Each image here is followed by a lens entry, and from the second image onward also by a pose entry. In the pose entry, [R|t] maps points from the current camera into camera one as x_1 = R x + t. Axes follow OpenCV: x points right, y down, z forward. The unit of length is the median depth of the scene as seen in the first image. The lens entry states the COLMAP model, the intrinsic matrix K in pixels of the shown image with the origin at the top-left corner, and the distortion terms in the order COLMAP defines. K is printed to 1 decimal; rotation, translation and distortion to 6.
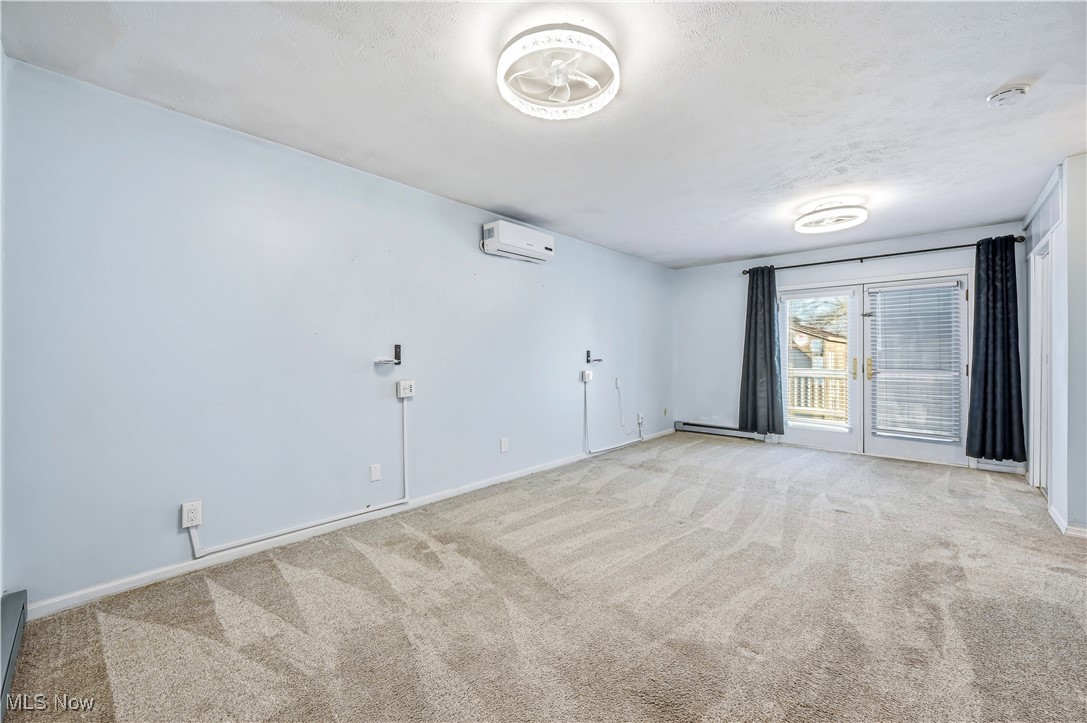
lens RADIAL K [[444.5, 0, 551.5], [0, 444.5, 352.5], [0, 0, 1]] dist [0.000344, 0.000419]
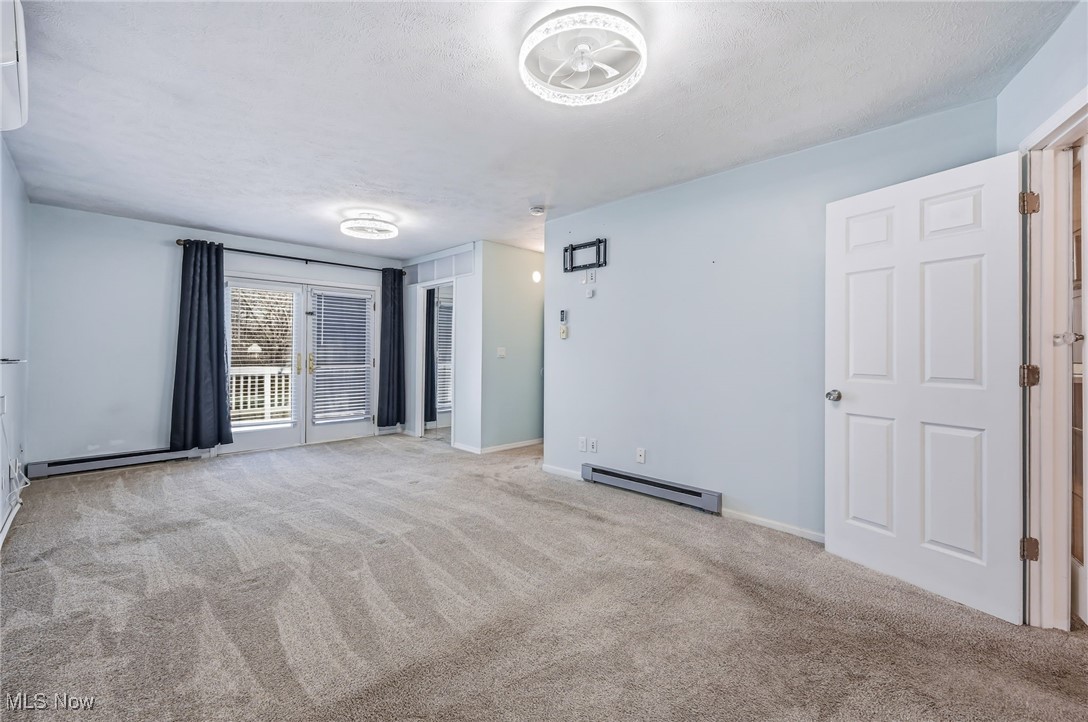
lens RADIAL K [[444.9, 0, 552.0], [0, 444.9, 352.0], [0, 0, 1]] dist [0.000344, 0.000419]
pose [[0.045550, -0.000117, 0.998962, -0.424266], [-0.011373, 0.999935, 0.000636, 0.000476], [-0.998897, -0.011390, 0.045546, 0.460309]]
